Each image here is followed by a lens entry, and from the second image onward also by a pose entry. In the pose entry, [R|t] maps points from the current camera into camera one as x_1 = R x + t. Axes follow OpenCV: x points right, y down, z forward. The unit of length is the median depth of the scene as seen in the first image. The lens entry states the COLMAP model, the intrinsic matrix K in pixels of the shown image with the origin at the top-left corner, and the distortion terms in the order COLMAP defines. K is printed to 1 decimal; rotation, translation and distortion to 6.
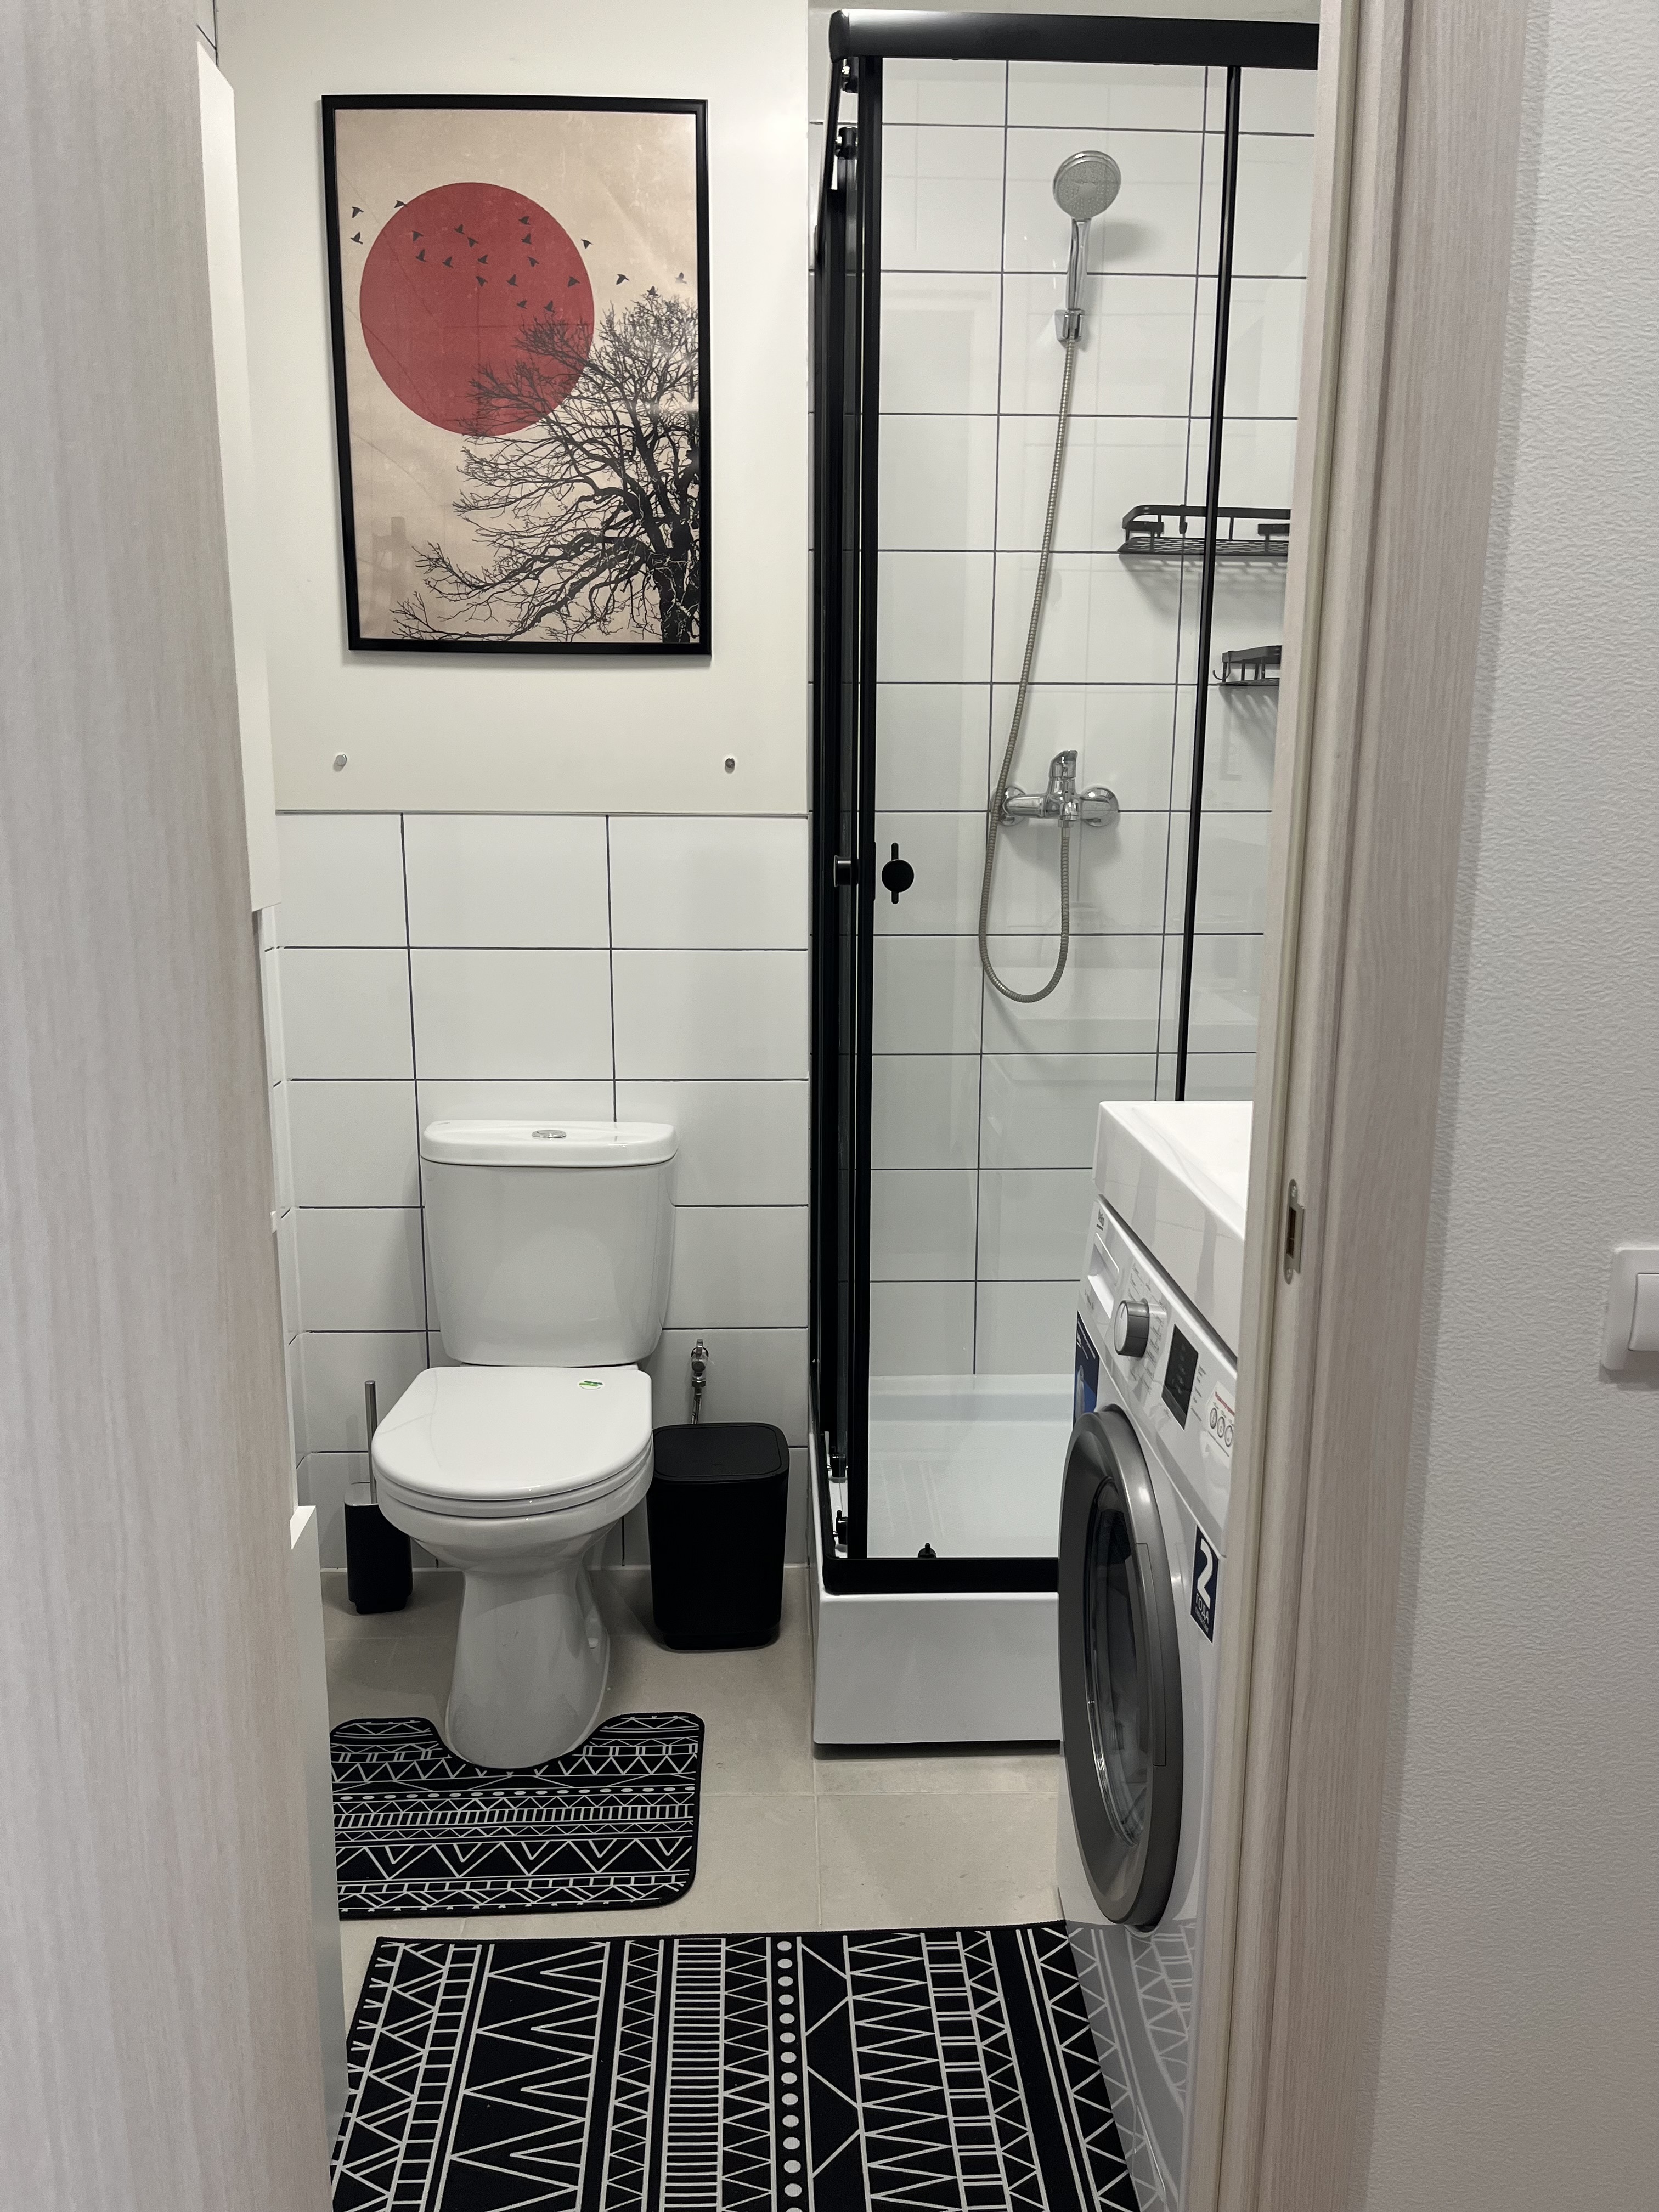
lens RADIAL K [[1708.6, 0, 829.5], [0, 1708.6, 1106.0], [0, 0, 1]] dist [0.031305, -0.005935]
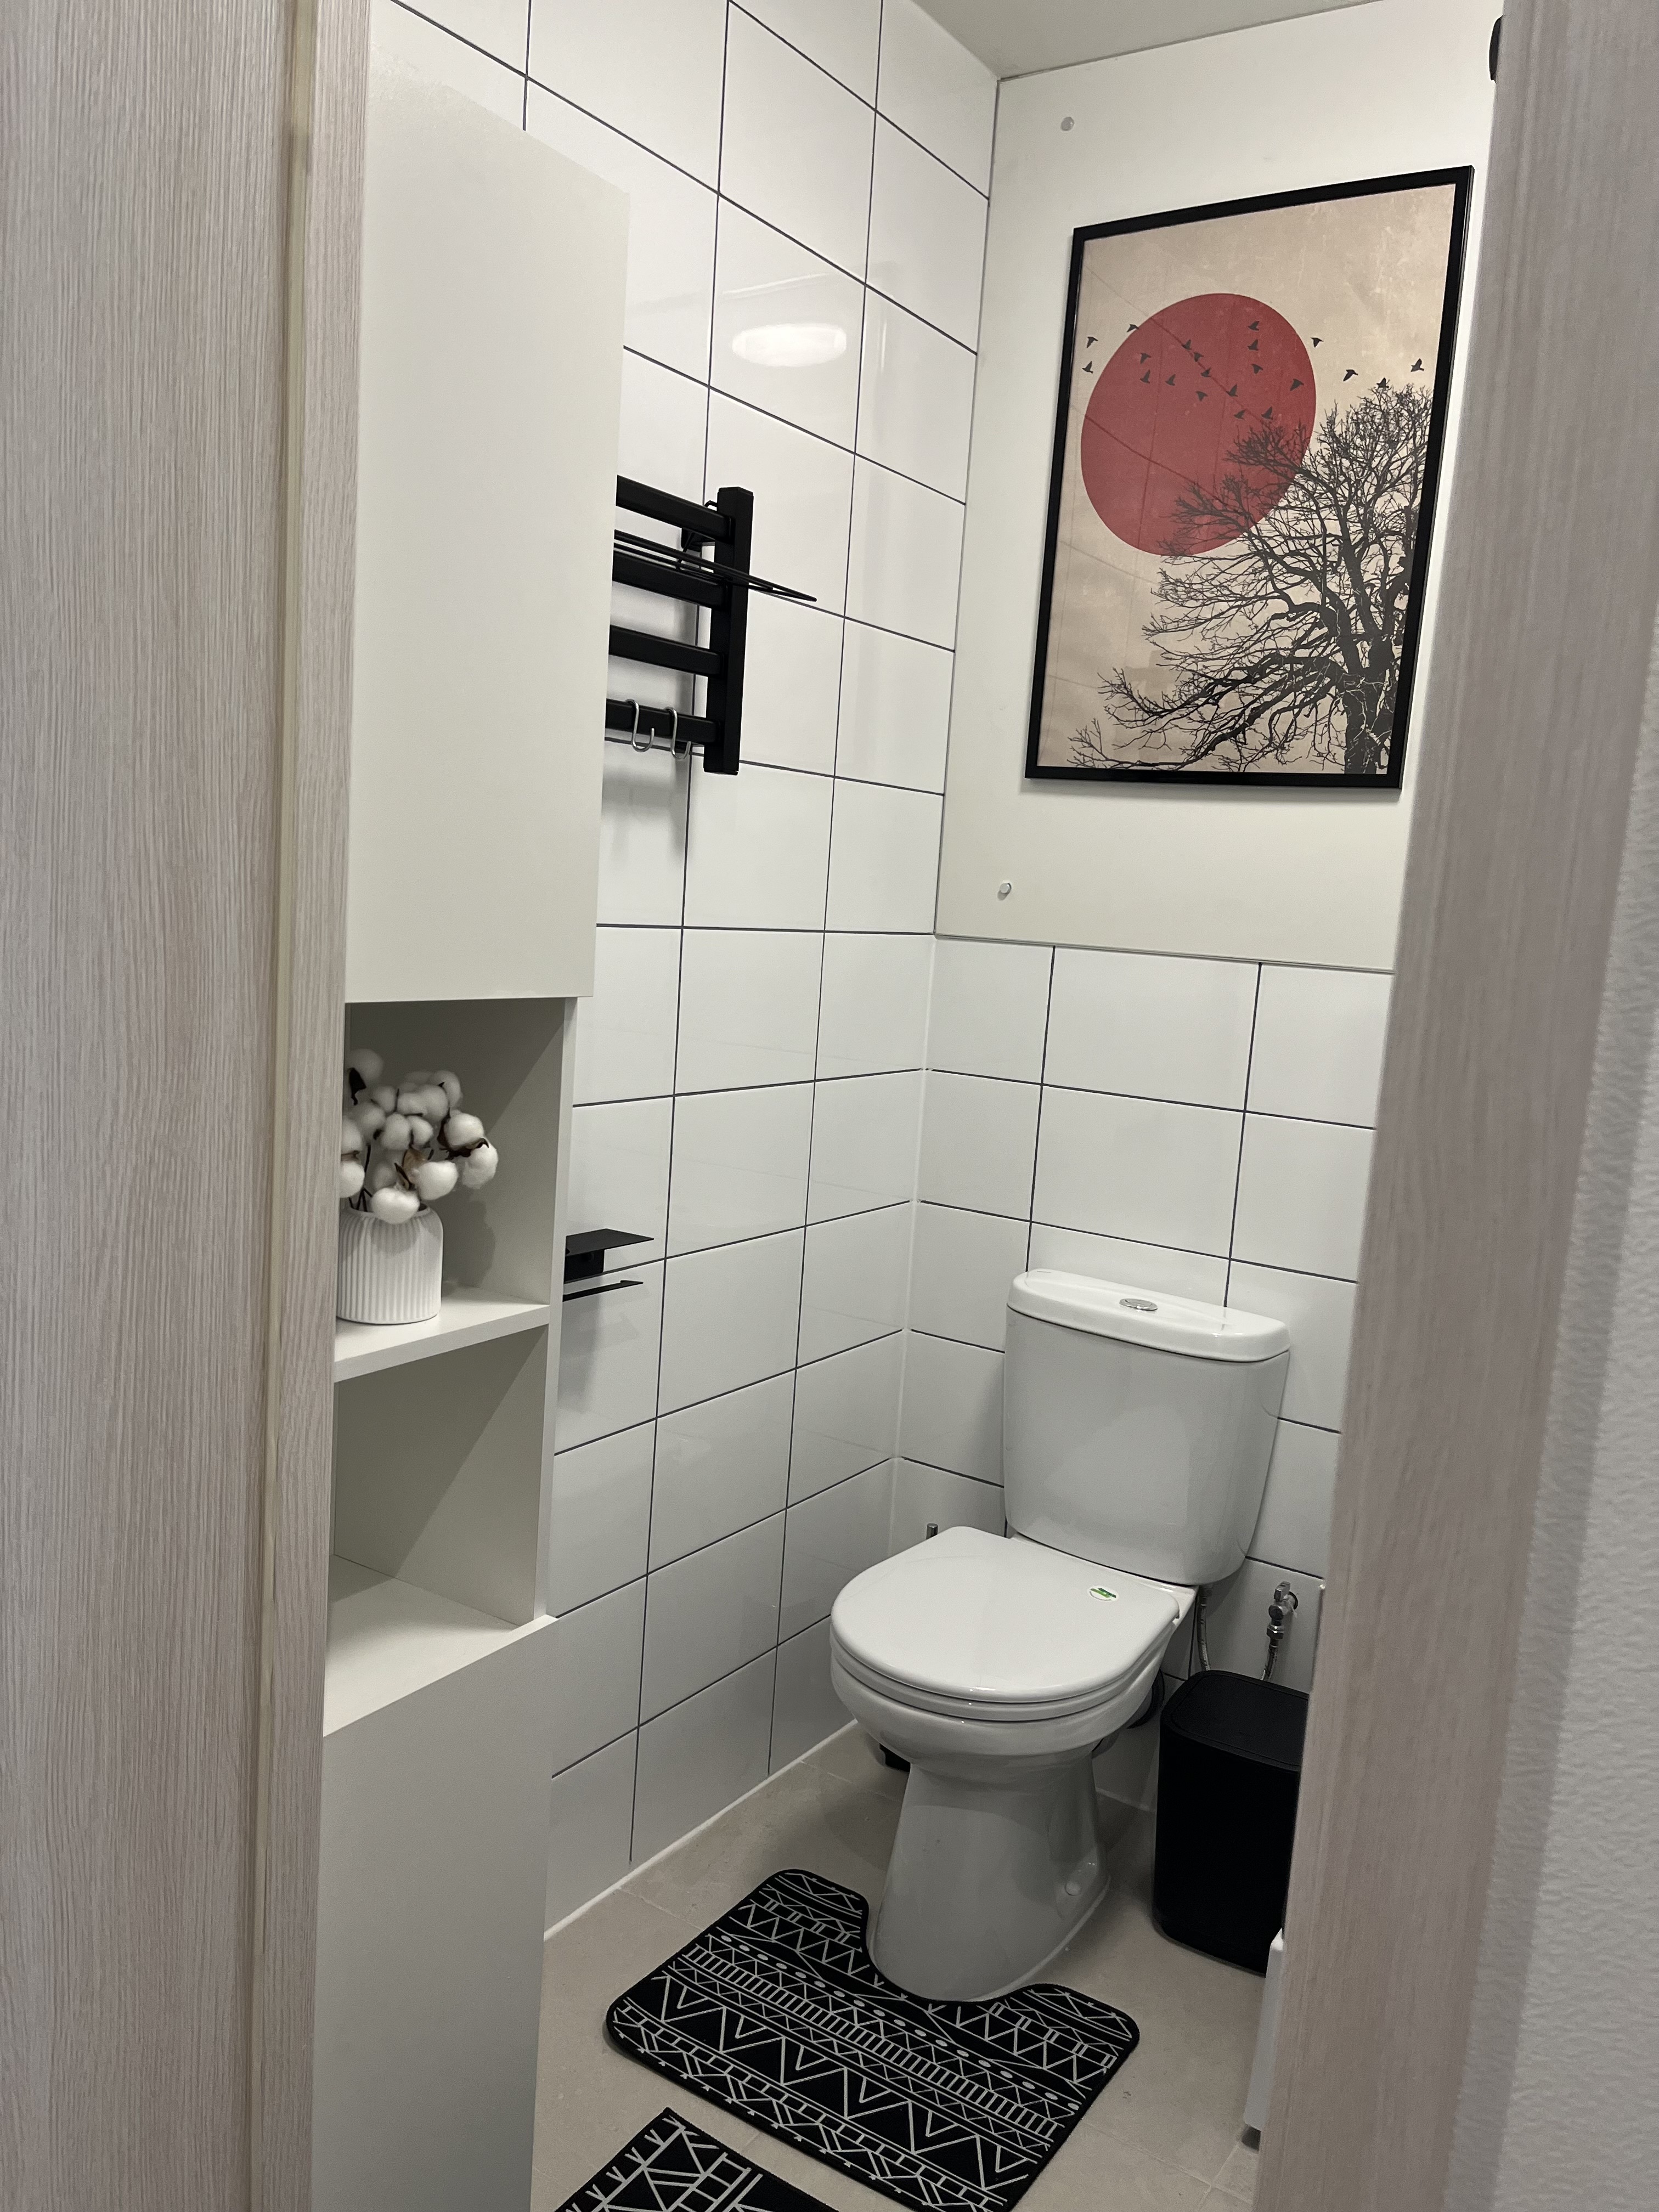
lens RADIAL K [[1695.2, 0, 829.5], [0, 1695.2, 1106.0], [0, 0, 1]] dist [0.061627, -0.078035]
pose [[0.814480, 0.127486, -0.566012, 0.208057], [-0.178940, 0.983200, -0.036039, -0.026361], [0.551909, 0.130635, 0.823609, 0.165077]]
